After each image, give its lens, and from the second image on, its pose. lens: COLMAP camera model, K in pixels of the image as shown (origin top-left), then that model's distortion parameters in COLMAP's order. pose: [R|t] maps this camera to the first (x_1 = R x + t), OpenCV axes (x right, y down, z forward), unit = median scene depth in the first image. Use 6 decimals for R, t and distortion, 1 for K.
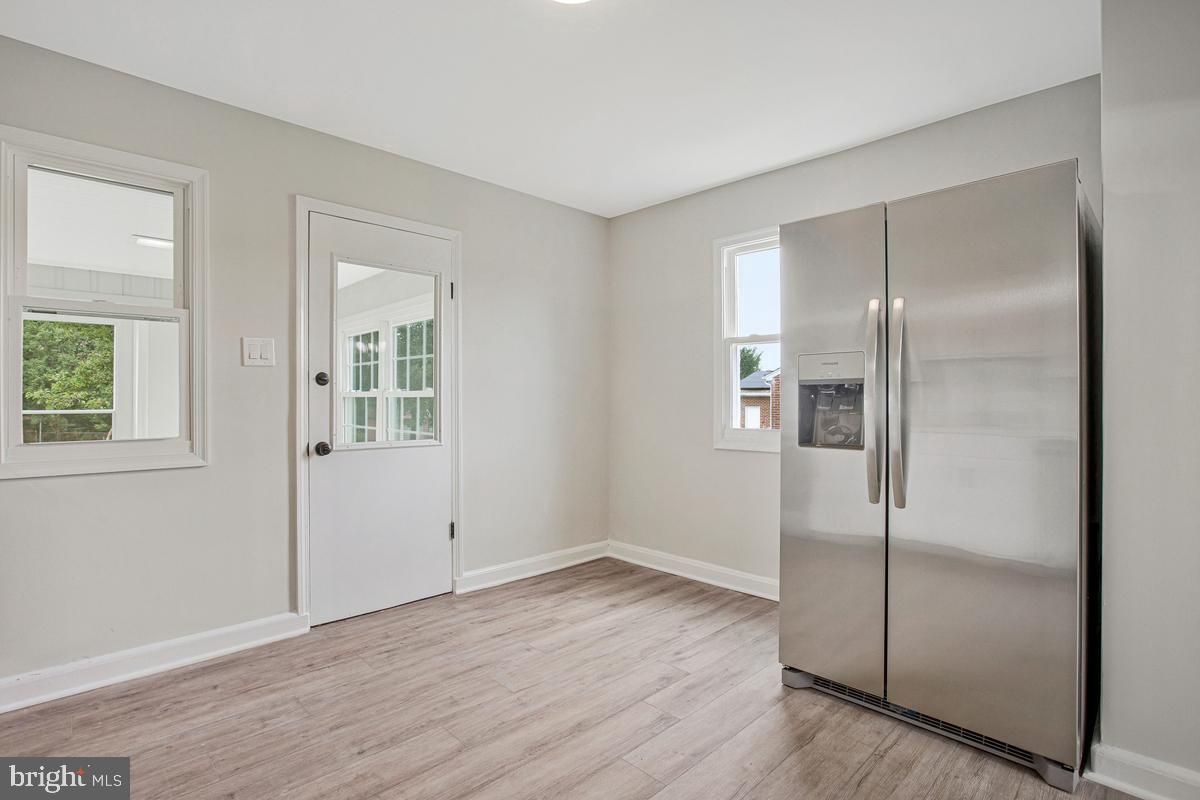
lens RADIAL K [[576.1, 0, 597.6], [0, 576.1, 402.5], [0, 0, 1]] dist [-0.053308, 0.018982]
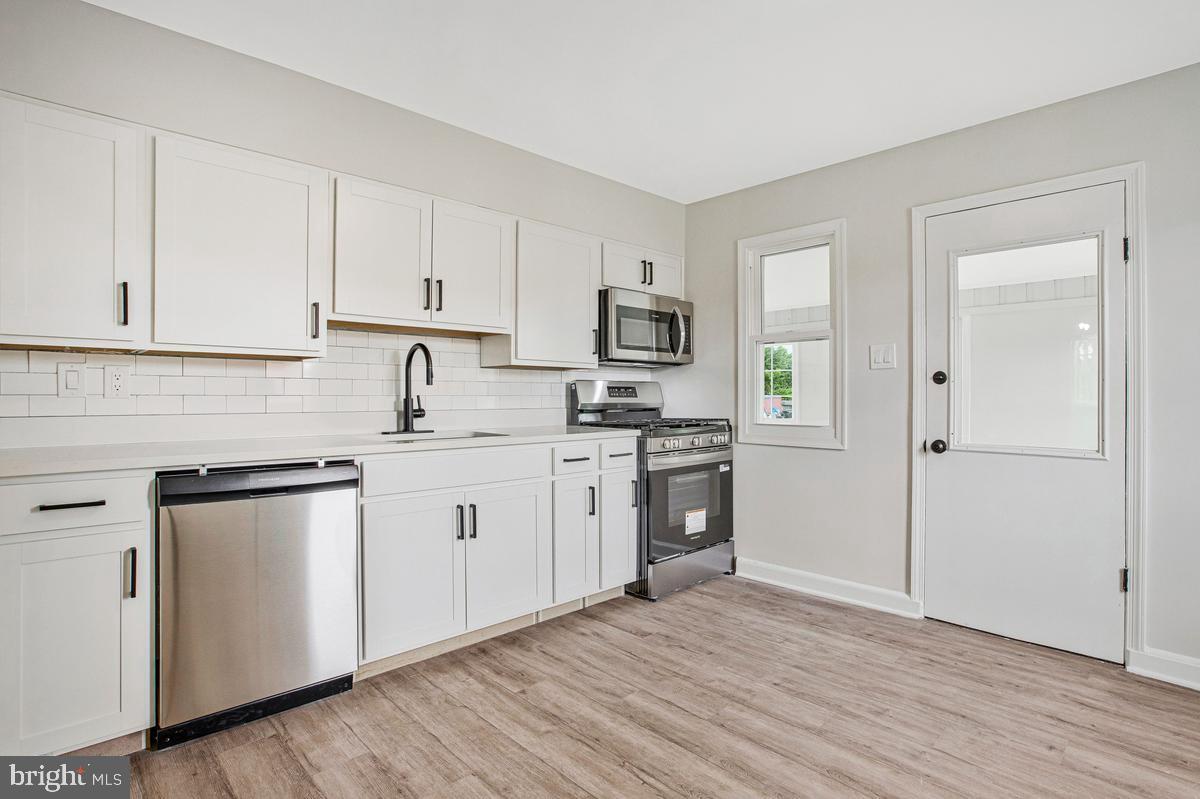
lens RADIAL K [[587.1, 0, 599.4], [0, 587.1, 395.6], [0, 0, 1]] dist [-0.022181, 0.001321]
pose [[-0.001470, 0.000510, -0.999999, 0.606395], [-0.006999, 0.999975, 0.000520, -0.006590], [0.999974, 0.006999, -0.001466, 0.430413]]
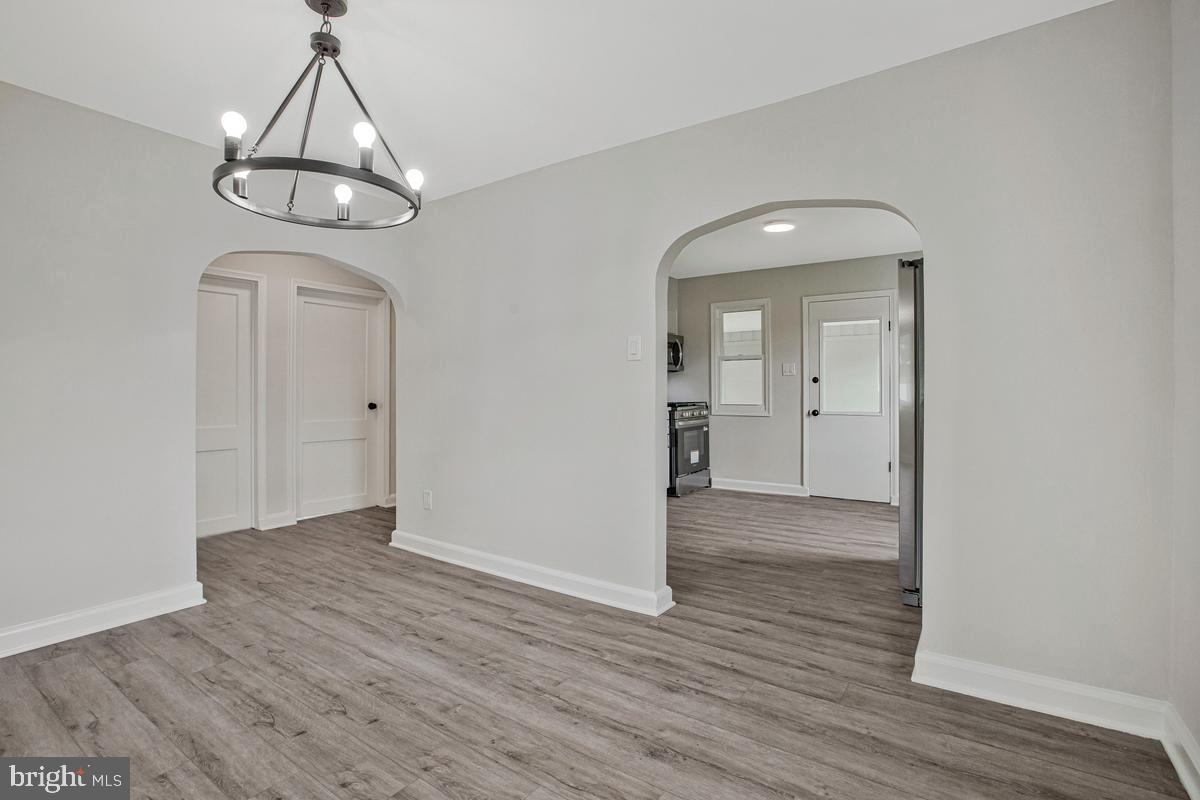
lens RADIAL K [[565.7, 0, 601.7], [0, 565.7, 386.3], [0, 0, 1]] dist [-0.024073, 0.001467]
pose [[0.204103, -0.003630, -0.978943, 1.544993], [-0.003082, 0.999986, -0.004350, -0.007465], [0.978945, 0.003905, 0.204089, -0.232876]]
